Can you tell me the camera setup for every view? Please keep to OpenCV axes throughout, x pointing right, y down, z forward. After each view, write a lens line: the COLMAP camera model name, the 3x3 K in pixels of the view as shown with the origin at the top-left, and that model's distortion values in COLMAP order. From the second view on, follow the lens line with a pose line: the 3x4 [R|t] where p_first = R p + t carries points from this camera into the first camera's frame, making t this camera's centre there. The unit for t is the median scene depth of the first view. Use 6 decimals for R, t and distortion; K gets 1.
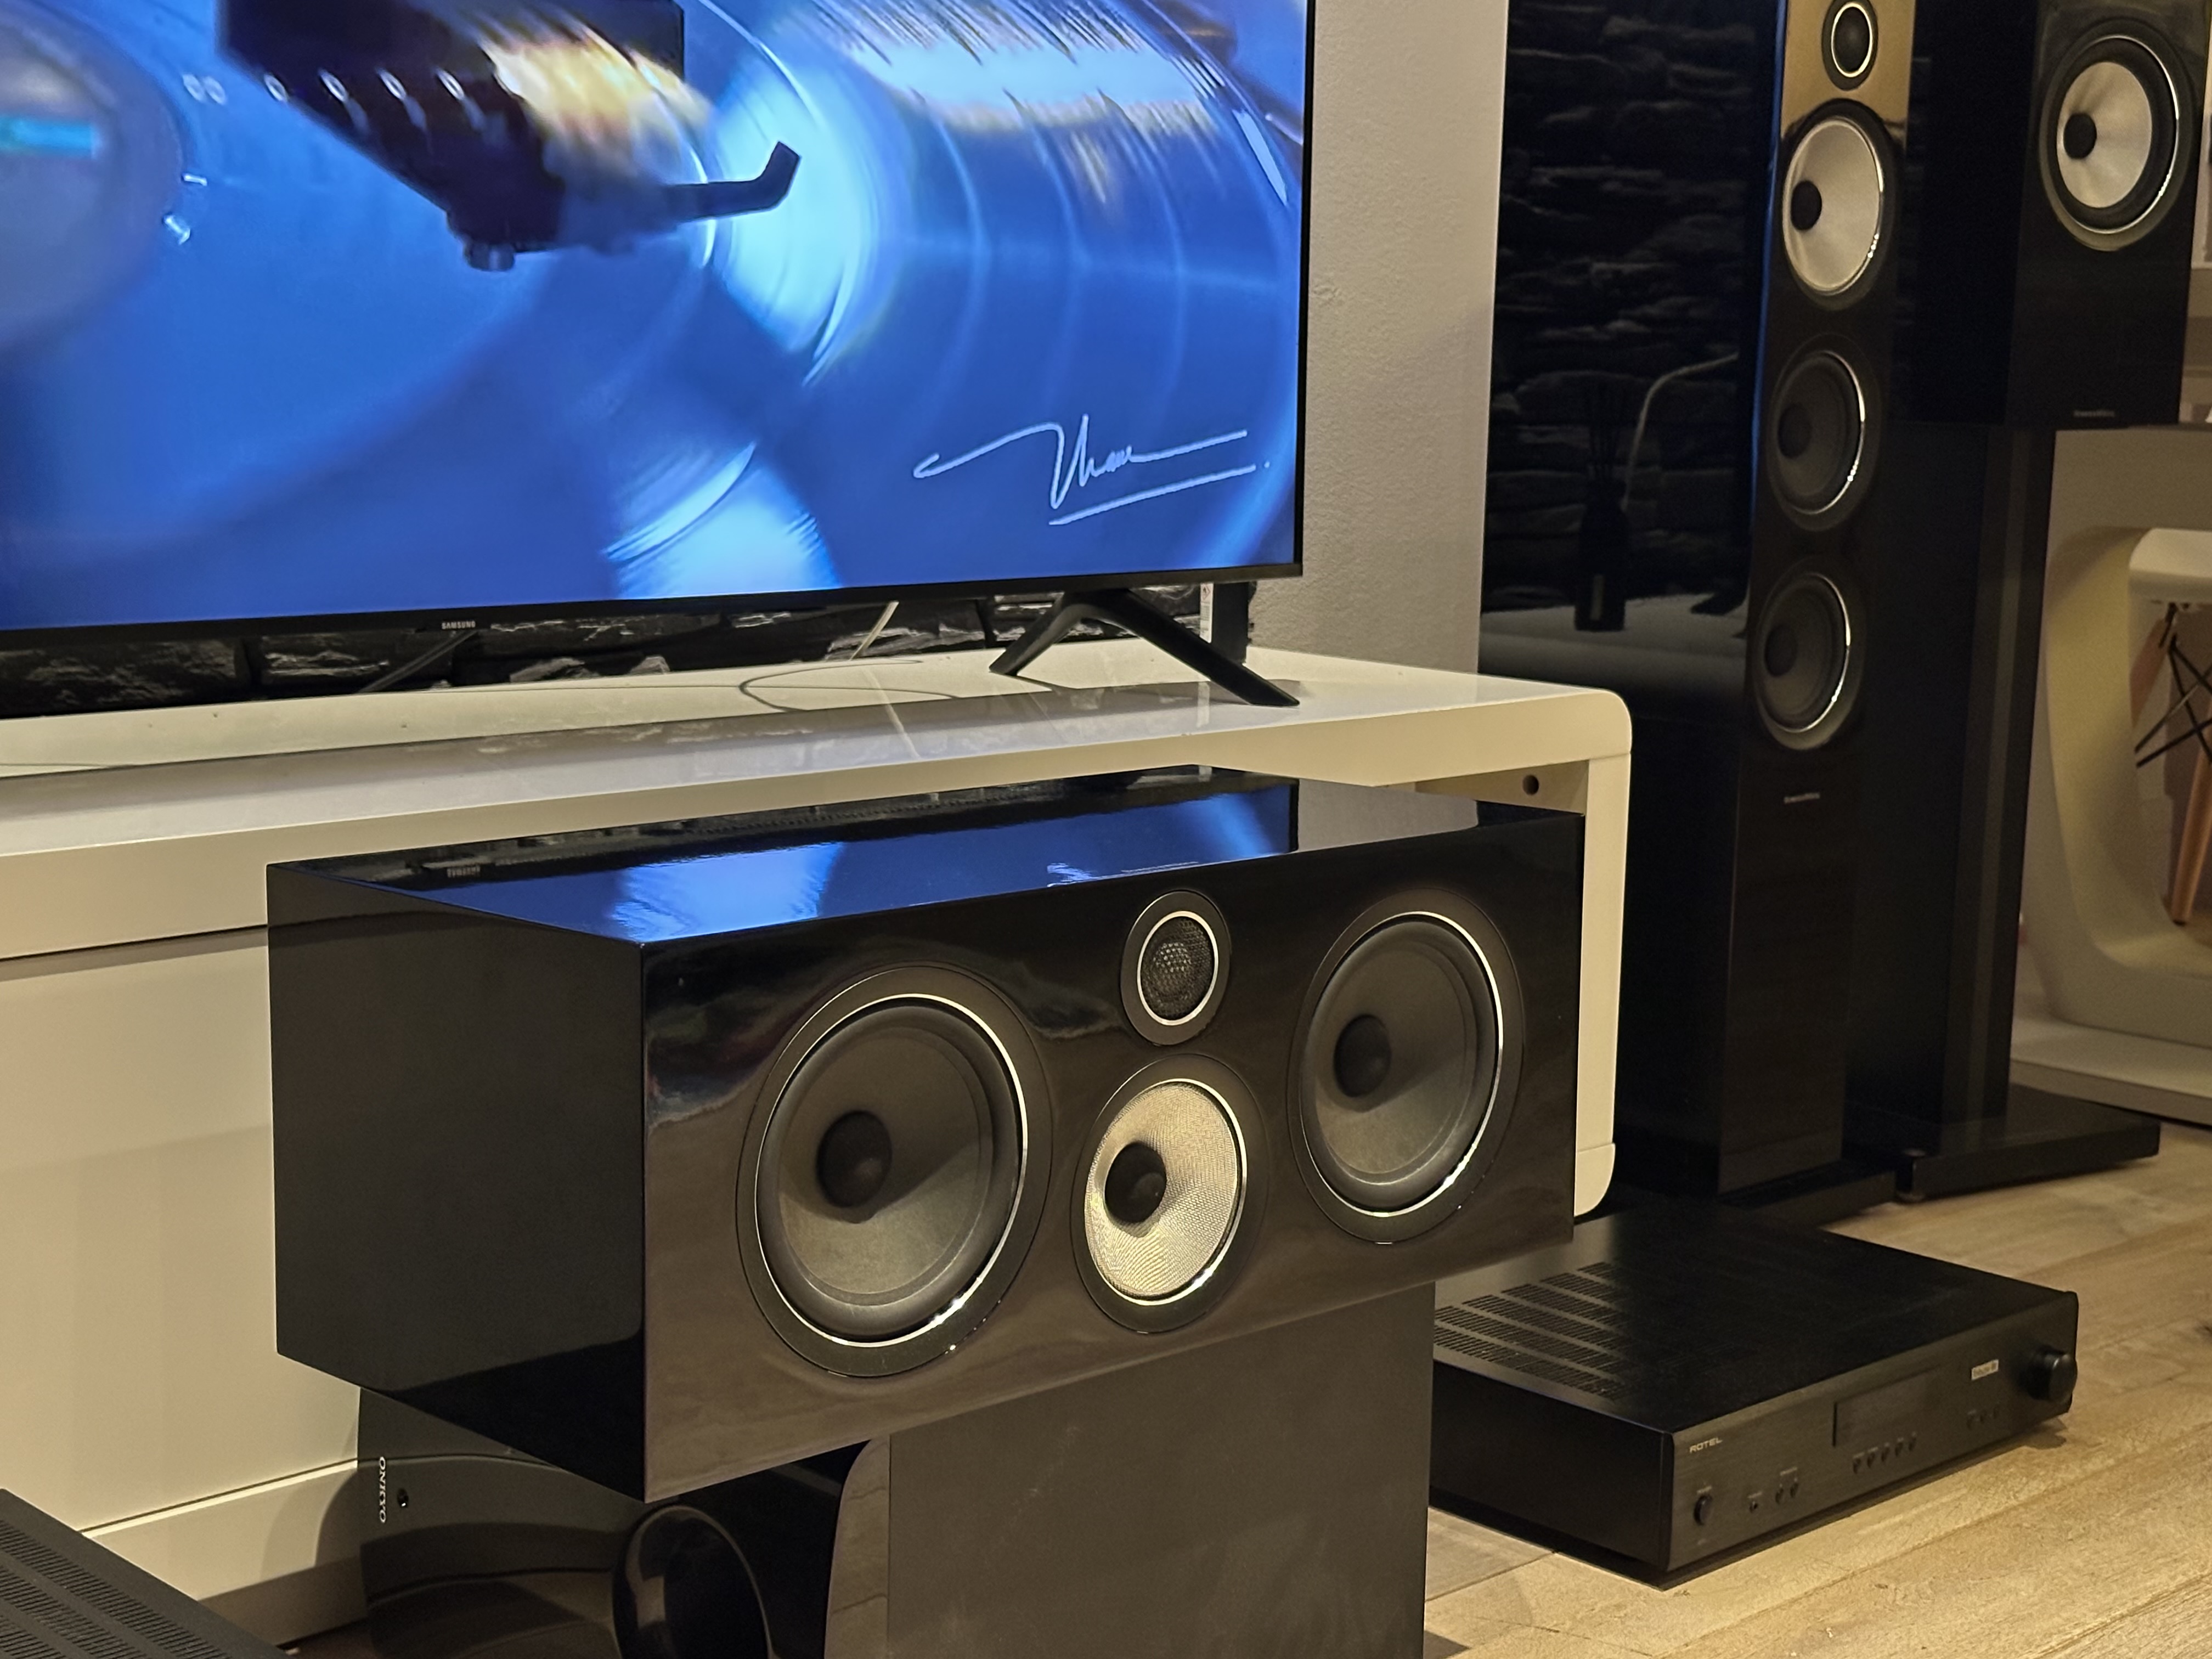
lens RADIAL K [[3299.0, 0, 1106.0], [0, 3299.0, 829.5], [0, 0, 1]] dist [0.007523, 0.554651]
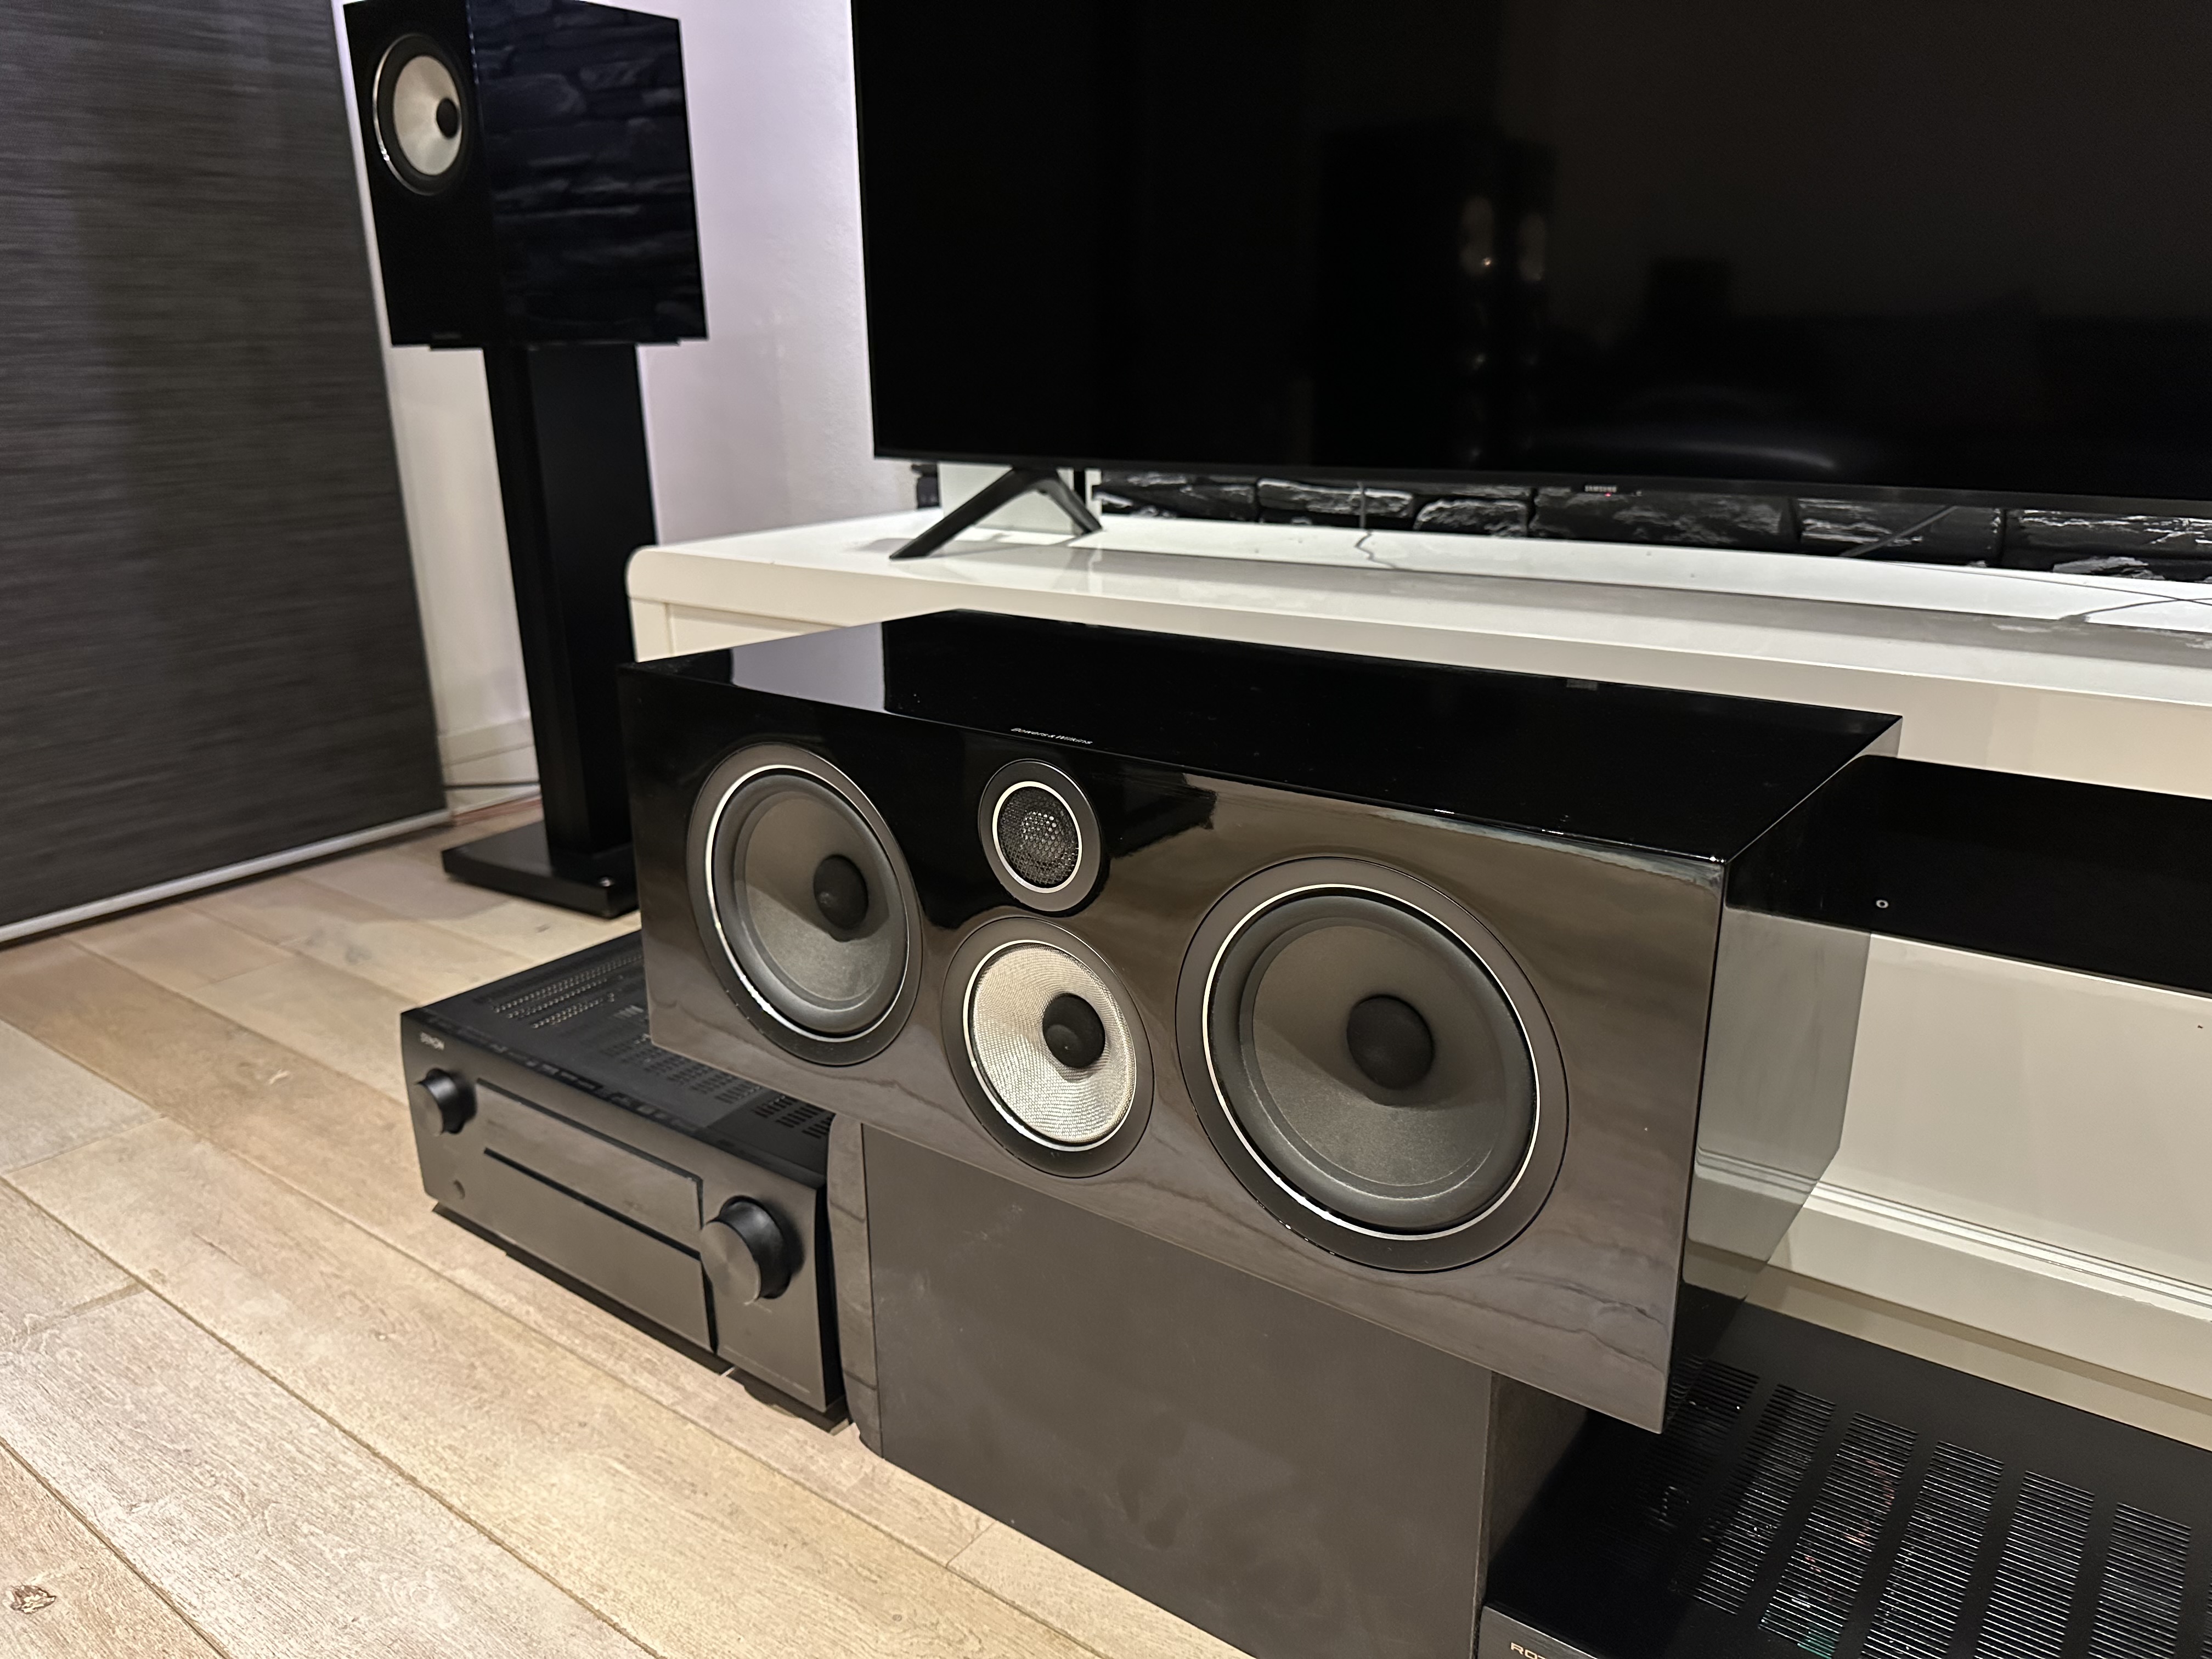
lens RADIAL K [[1576.5, 0, 1106.0], [0, 1576.5, 829.5], [0, 0, 1]] dist [-0.001133, -0.003210]
pose [[0.165993, 0.274920, -0.947030, 0.338692], [-0.134799, 0.957664, 0.254380, -0.060214], [0.976870, 0.085433, 0.196024, 0.658117]]
